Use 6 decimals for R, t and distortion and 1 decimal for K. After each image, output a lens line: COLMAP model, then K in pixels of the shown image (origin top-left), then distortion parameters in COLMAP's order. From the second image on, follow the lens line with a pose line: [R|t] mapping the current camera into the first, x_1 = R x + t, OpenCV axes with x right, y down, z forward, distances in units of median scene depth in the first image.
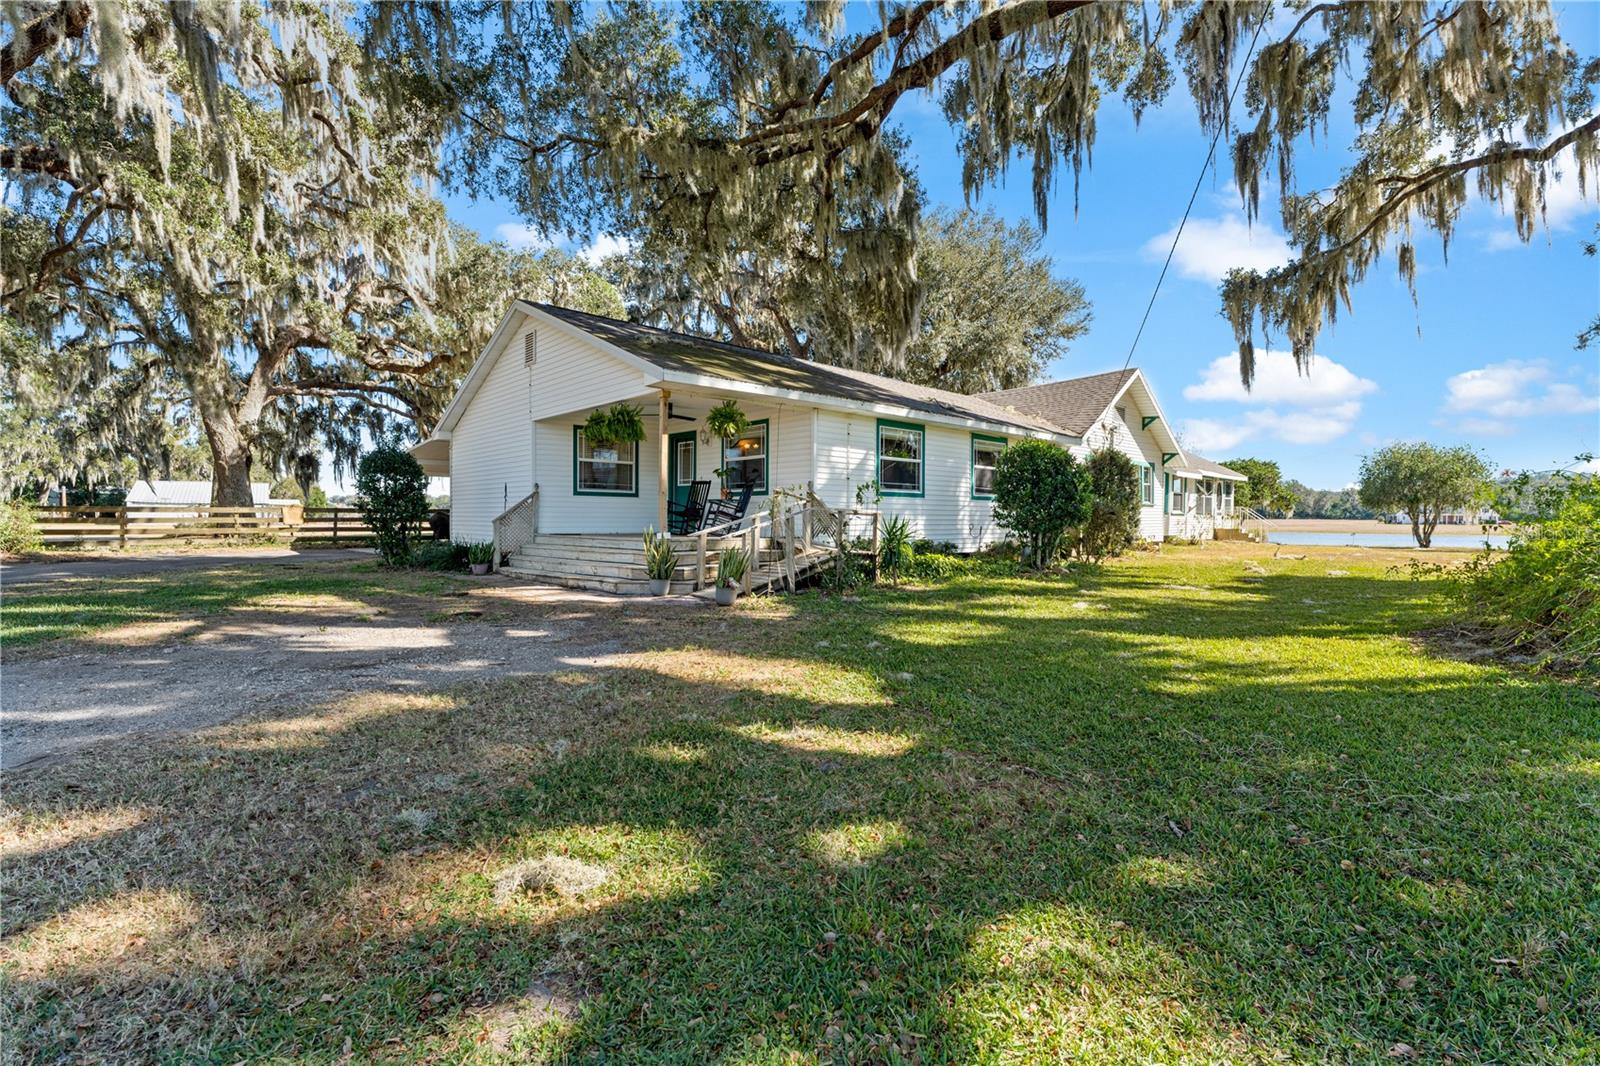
lens RADIAL K [[738.3, 0, 799.4], [0, 738.3, 530.6], [0, 0, 1]] dist [0.001300, 0.000161]
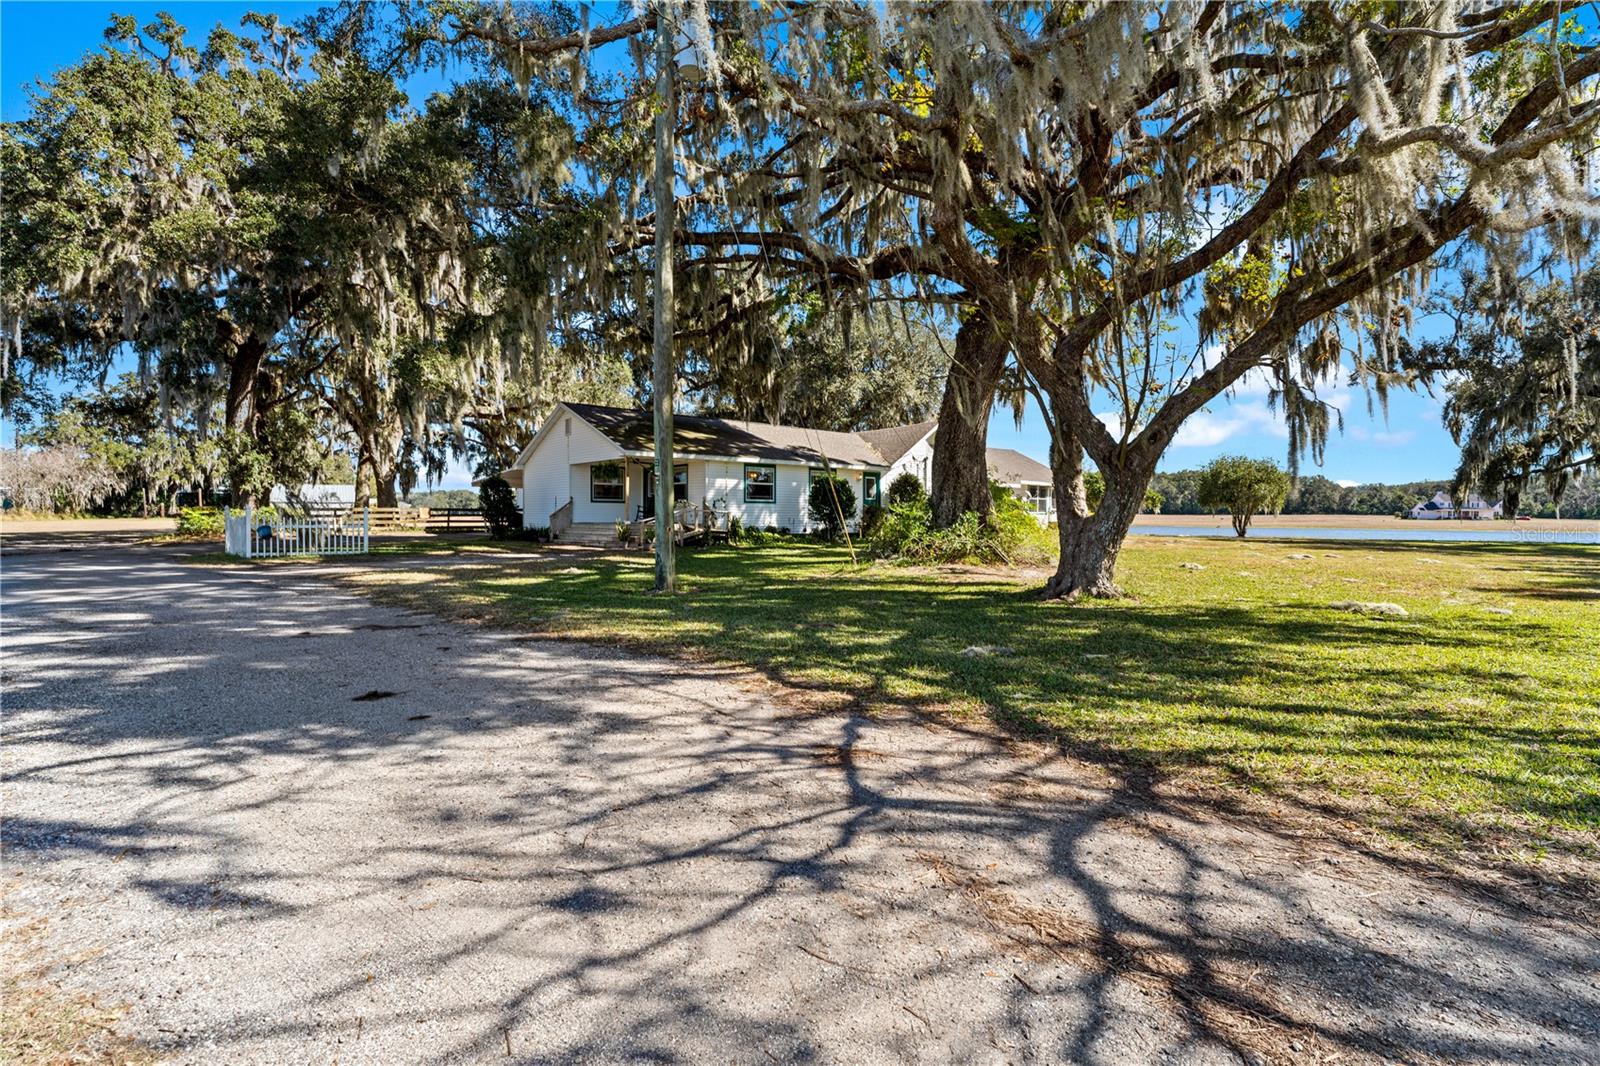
lens RADIAL K [[738.3, 0, 800.6], [0, 738.3, 532.0], [0, 0, 1]] dist [0.001300, 0.000161]
pose [[0.999181, 0.001331, -0.040454, 0.208306], [-0.000990, 0.999964, 0.008450, 0.007784], [0.040464, -0.008404, 0.999146, -0.588105]]
